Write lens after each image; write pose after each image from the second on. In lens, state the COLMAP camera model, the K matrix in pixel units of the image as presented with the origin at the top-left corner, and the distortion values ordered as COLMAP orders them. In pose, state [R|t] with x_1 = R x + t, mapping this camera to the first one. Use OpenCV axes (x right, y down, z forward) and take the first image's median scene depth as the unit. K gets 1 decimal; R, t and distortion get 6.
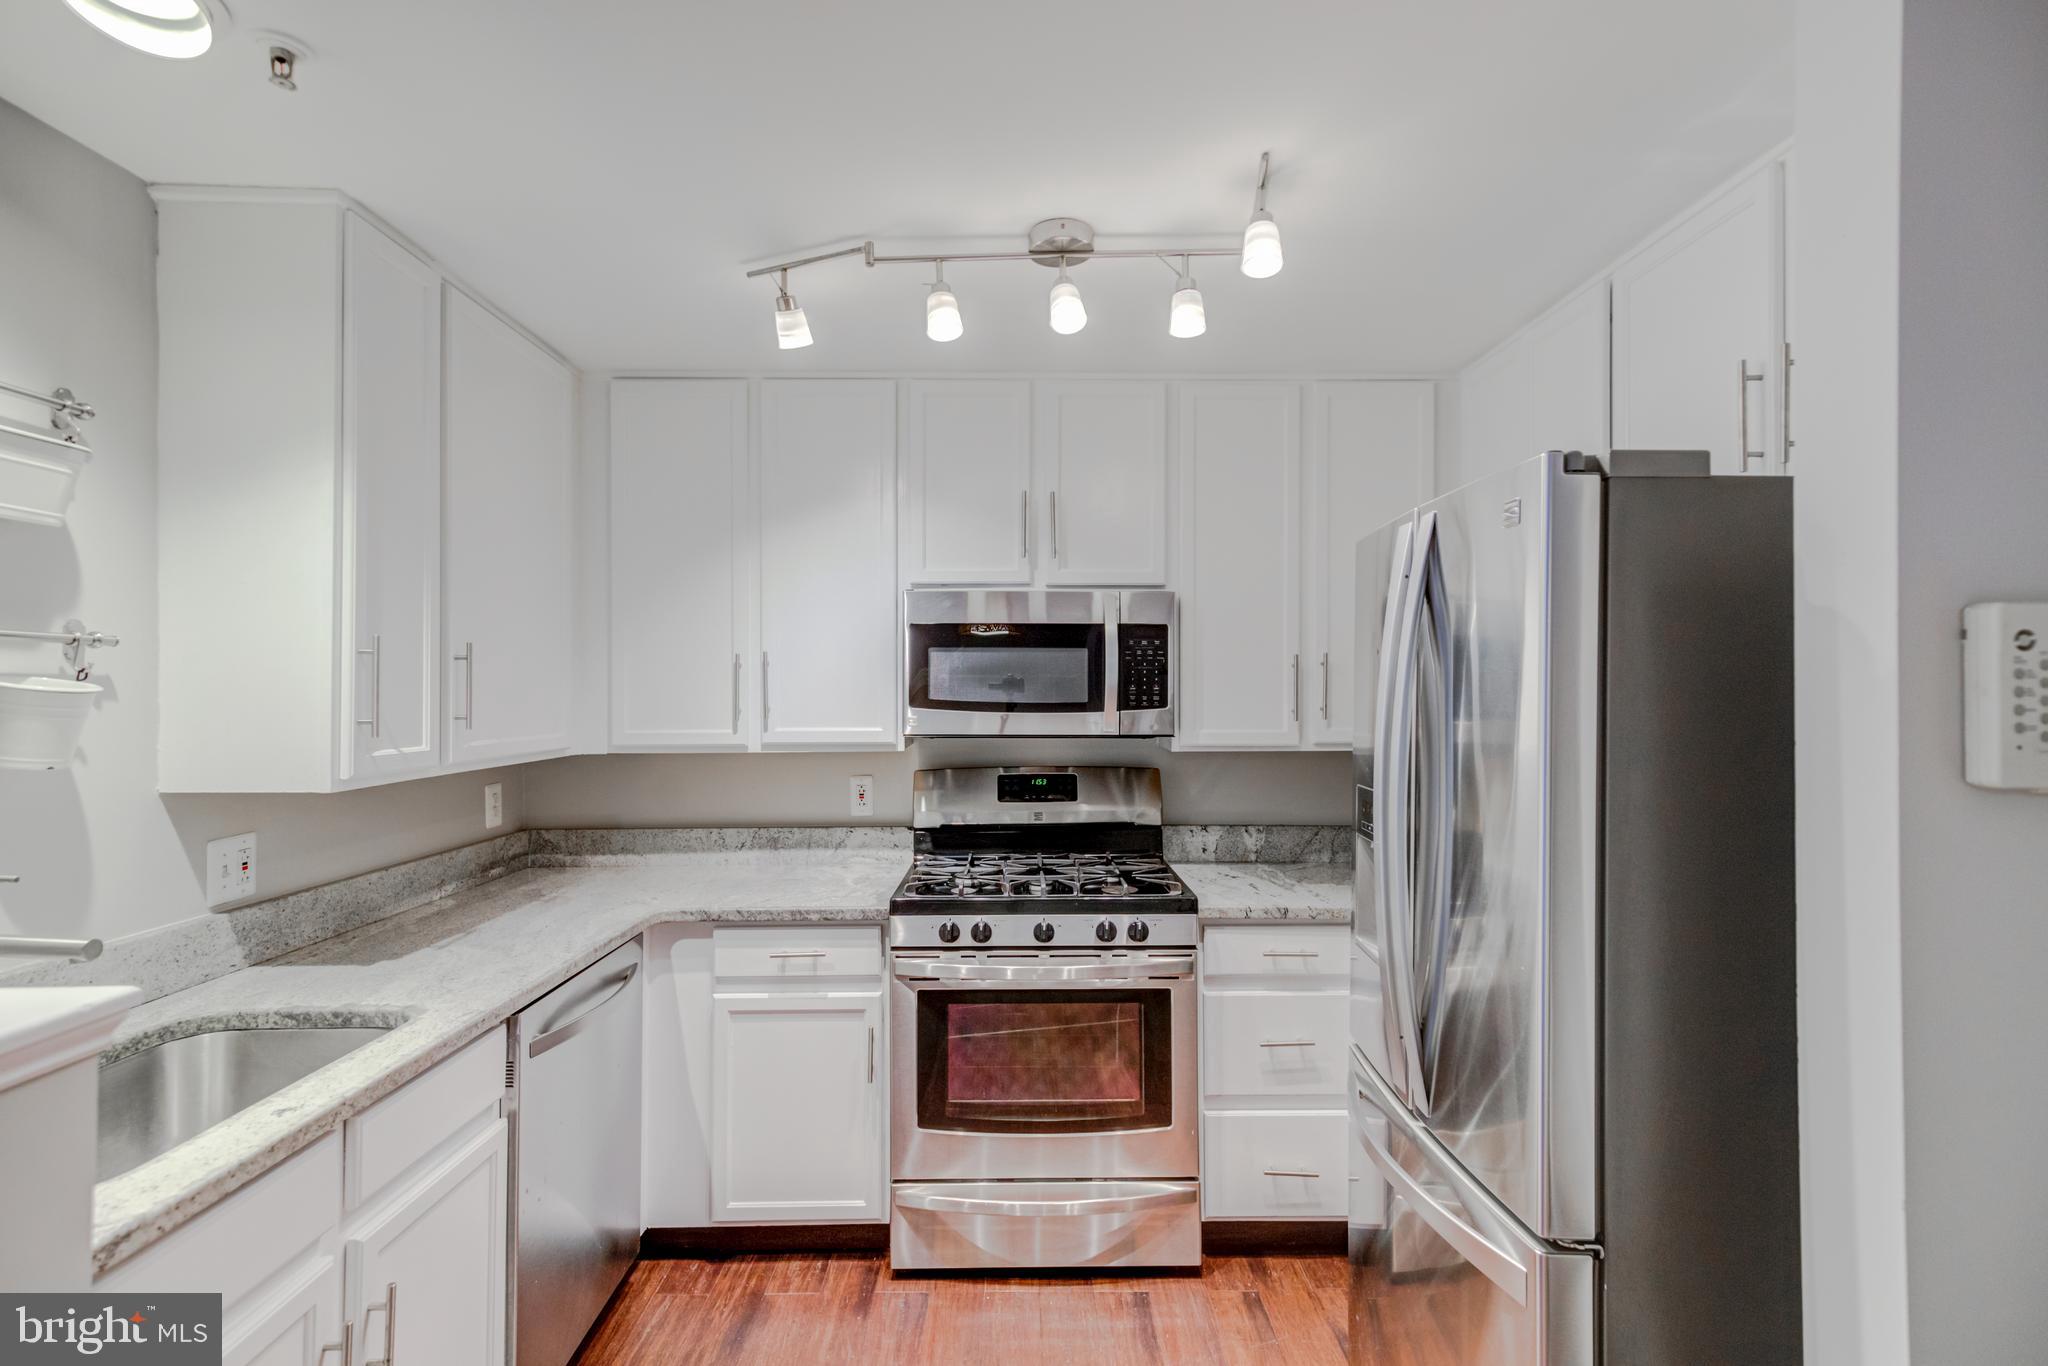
lens RADIAL K [[965.1, 0, 1013.3], [0, 965.1, 683.0], [0, 0, 1]] dist [0.017489, 0.000428]
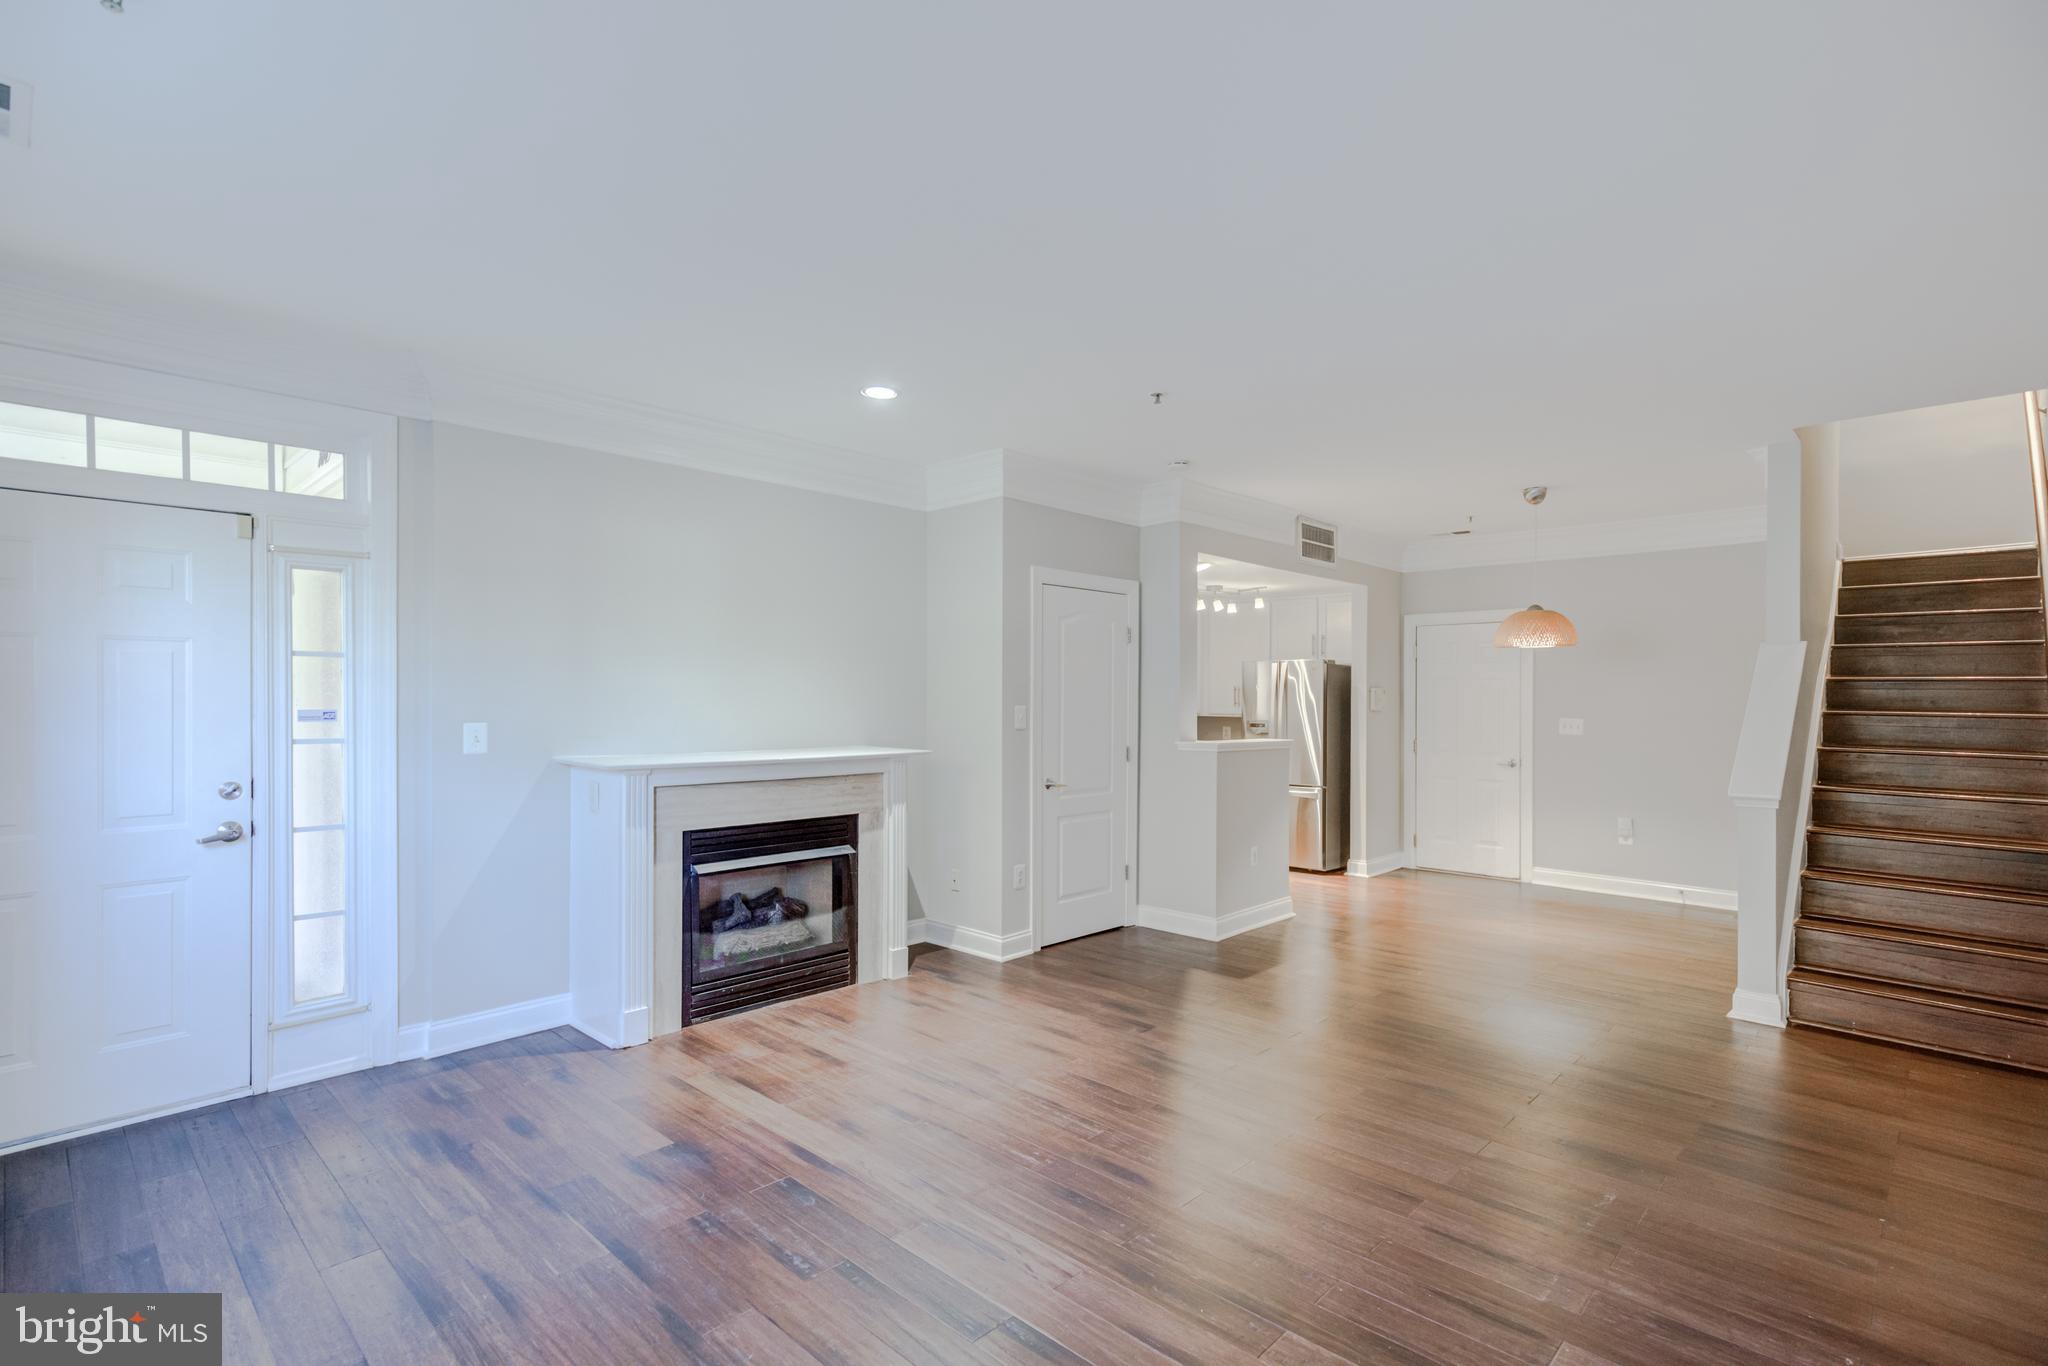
lens RADIAL K [[966.4, 0, 1029.9], [0, 966.4, 705.5], [0, 0, 1]] dist [0.013693, 0.000071]
pose [[0.703175, -0.000695, 0.711016, -2.642063], [-0.010518, 0.999880, 0.011379, 0.002499], [-0.710939, -0.015480, 0.703084, -1.027741]]
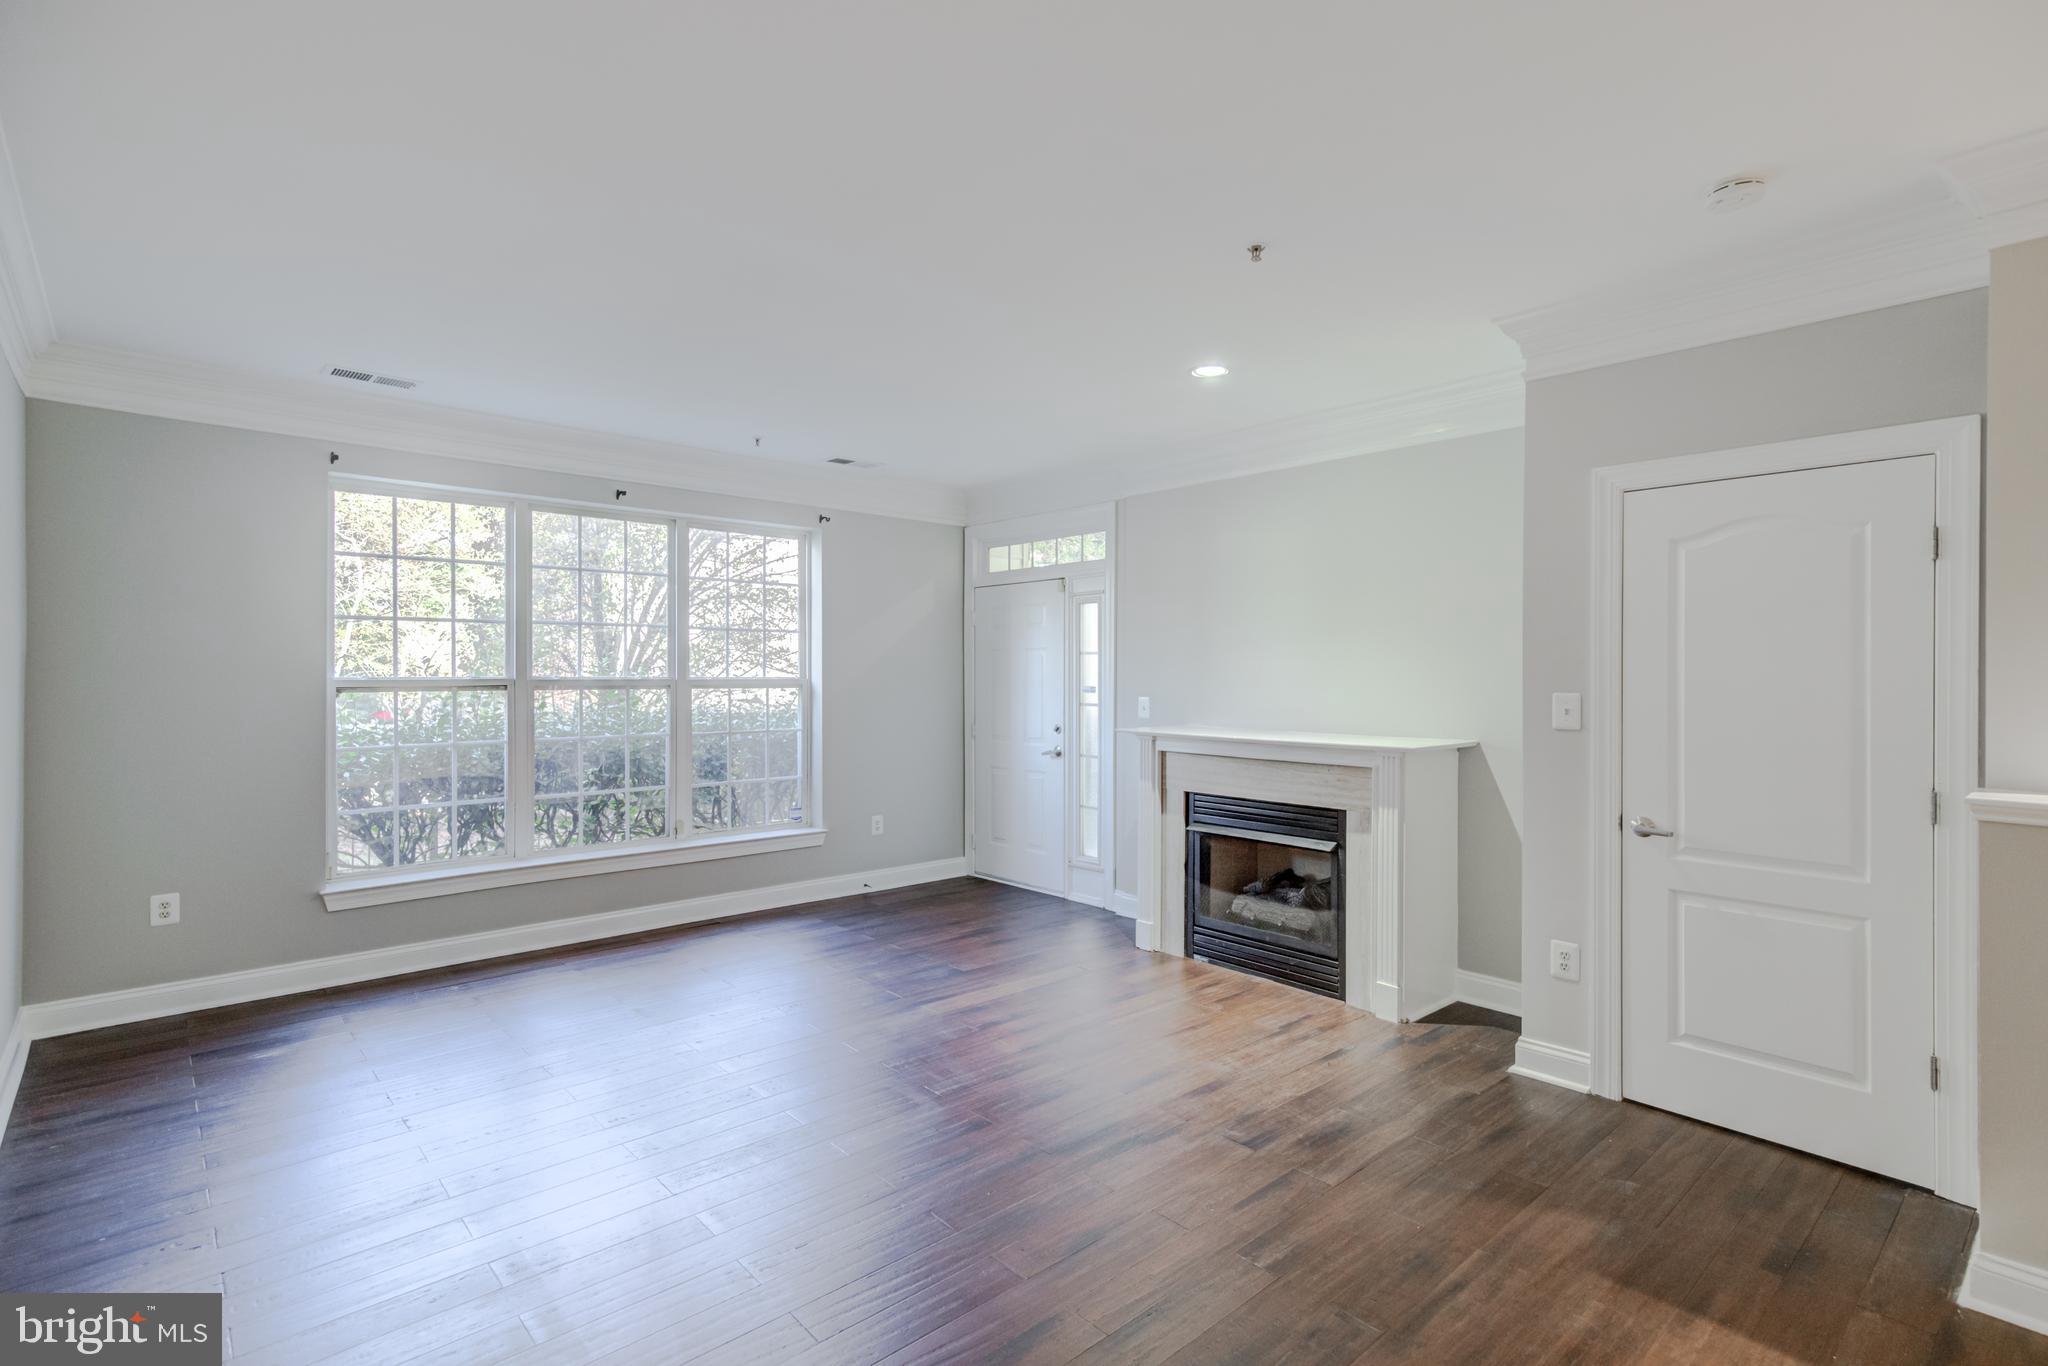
lens RADIAL K [[972.5, 0, 1030.7], [0, 972.5, 676.3], [0, 0, 1]] dist [0.017897, 0.000240]
pose [[0.659803, 0.004869, -0.751423, -0.572774], [-0.002222, 0.999987, 0.004528, -0.000178], [0.751435, -0.001318, 0.659805, -0.991583]]
